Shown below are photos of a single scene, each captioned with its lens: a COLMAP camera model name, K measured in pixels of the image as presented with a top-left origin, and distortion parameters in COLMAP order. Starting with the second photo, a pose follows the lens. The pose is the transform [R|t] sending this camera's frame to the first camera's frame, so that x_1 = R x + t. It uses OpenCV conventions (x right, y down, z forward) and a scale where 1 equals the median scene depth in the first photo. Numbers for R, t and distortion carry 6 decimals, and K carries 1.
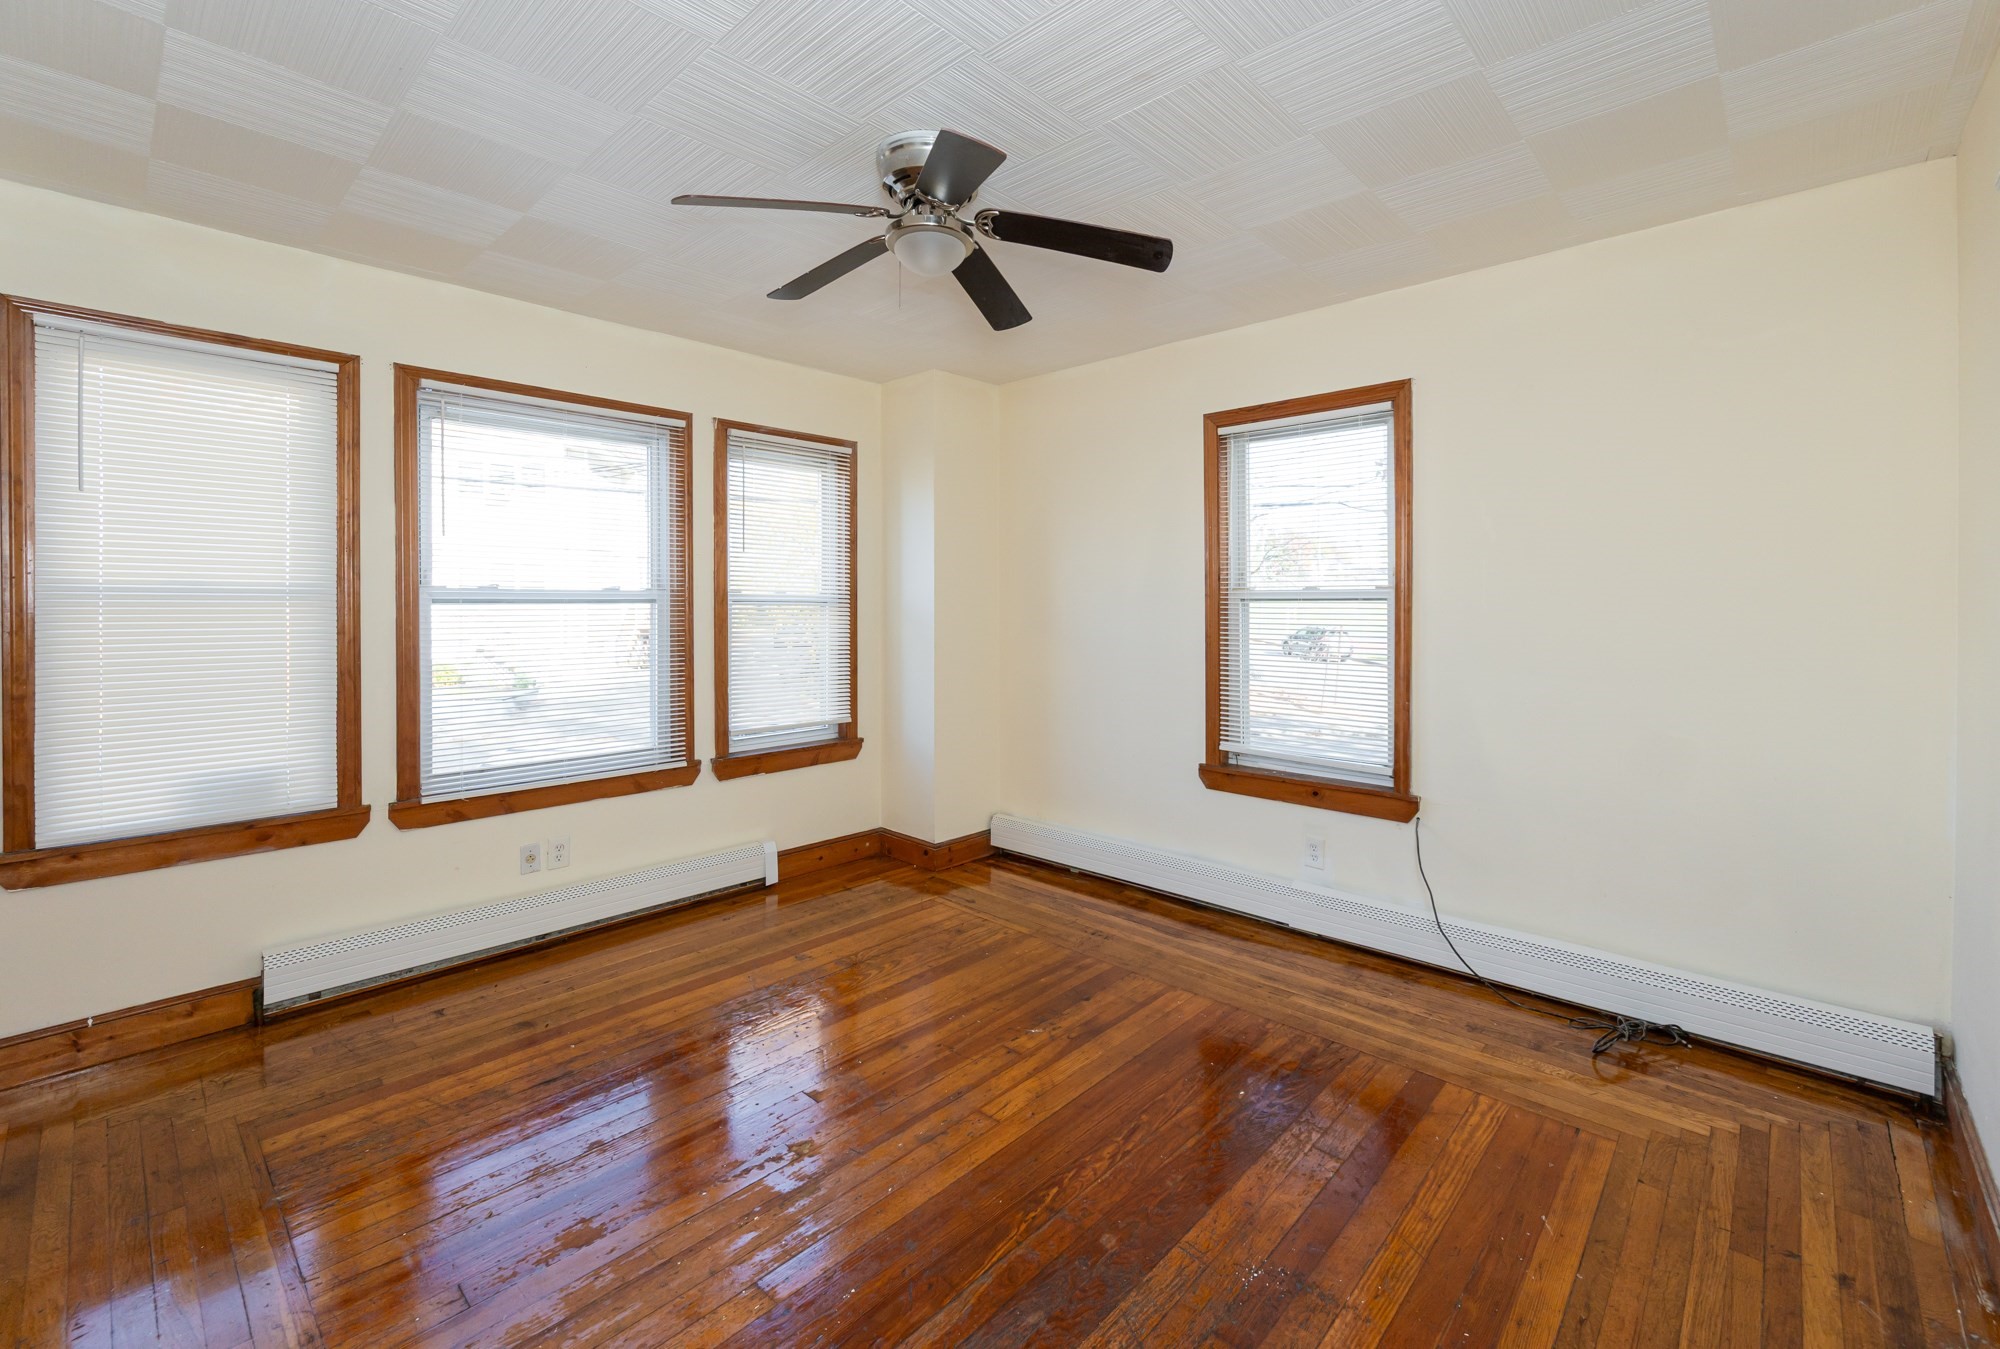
lens RADIAL K [[849.2, 0, 1040.8], [0, 849.2, 608.8], [0, 0, 1]] dist [0.002587, 0.000118]
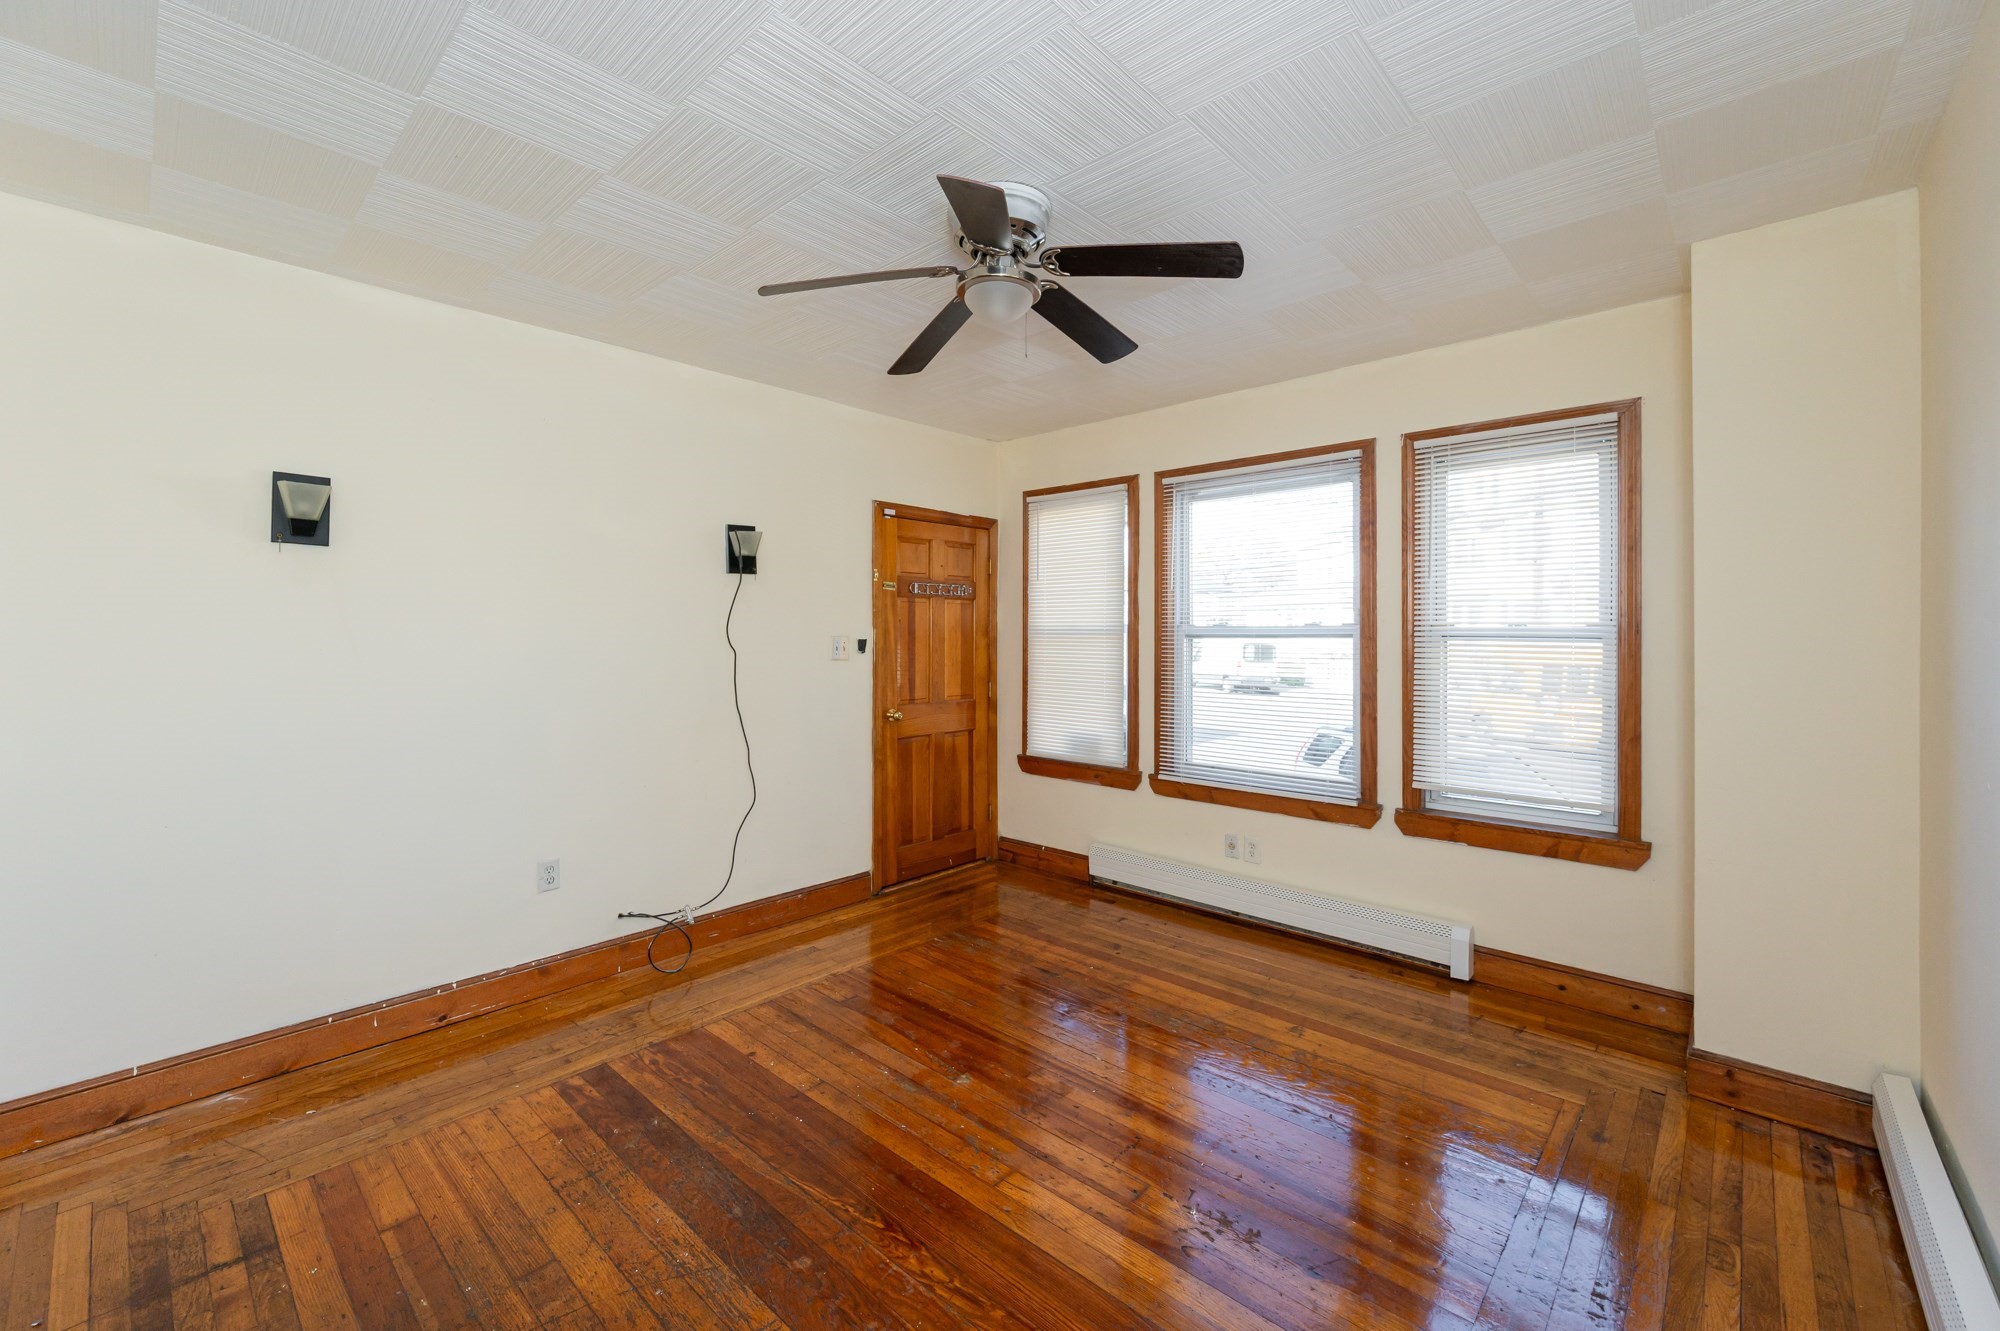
lens RADIAL K [[831.8, 0, 1023.6], [0, 831.8, 641.3], [0, 0, 1]] dist [-0.004467, 0.000074]
pose [[-0.008757, 0.007178, -0.999936, 0.533057], [-0.008189, 0.999940, 0.007250, -0.006538], [0.999928, 0.008252, -0.008697, 0.632531]]
